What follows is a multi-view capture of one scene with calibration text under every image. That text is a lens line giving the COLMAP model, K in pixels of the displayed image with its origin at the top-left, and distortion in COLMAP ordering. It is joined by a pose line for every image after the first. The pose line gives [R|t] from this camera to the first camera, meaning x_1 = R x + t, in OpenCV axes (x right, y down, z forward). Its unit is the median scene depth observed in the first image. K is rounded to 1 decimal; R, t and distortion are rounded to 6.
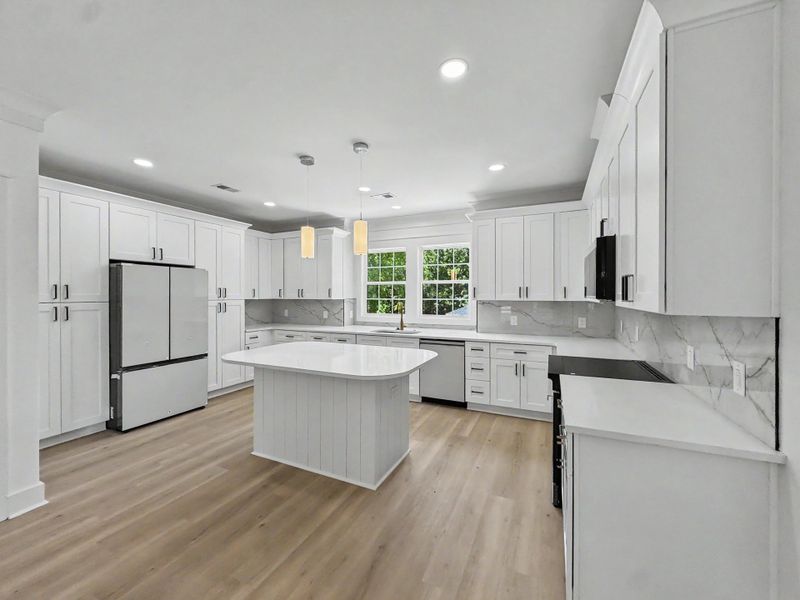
lens RADIAL K [[323.0, 0, 400.1], [0, 323.0, 295.3], [0, 0, 1]] dist [-0.000861, 0.000209]
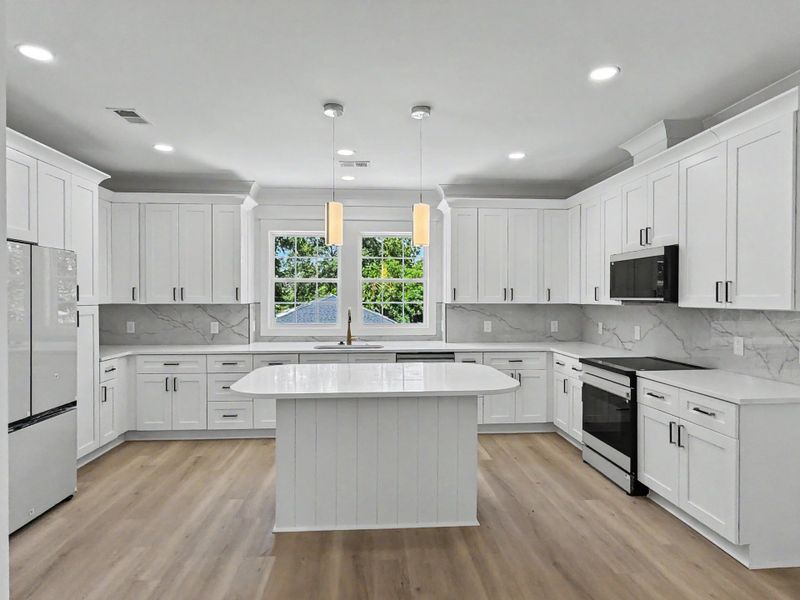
lens RADIAL K [[464.3, 0, 400.0], [0, 464.3, 300.0], [0, 0, 1]] dist [-0.009101, -0.001703]
pose [[0.874189, -0.002298, 0.485580, -0.485164], [-0.000545, 0.999984, 0.005714, -0.000674], [-0.485585, -0.005260, 0.874174, 0.019526]]
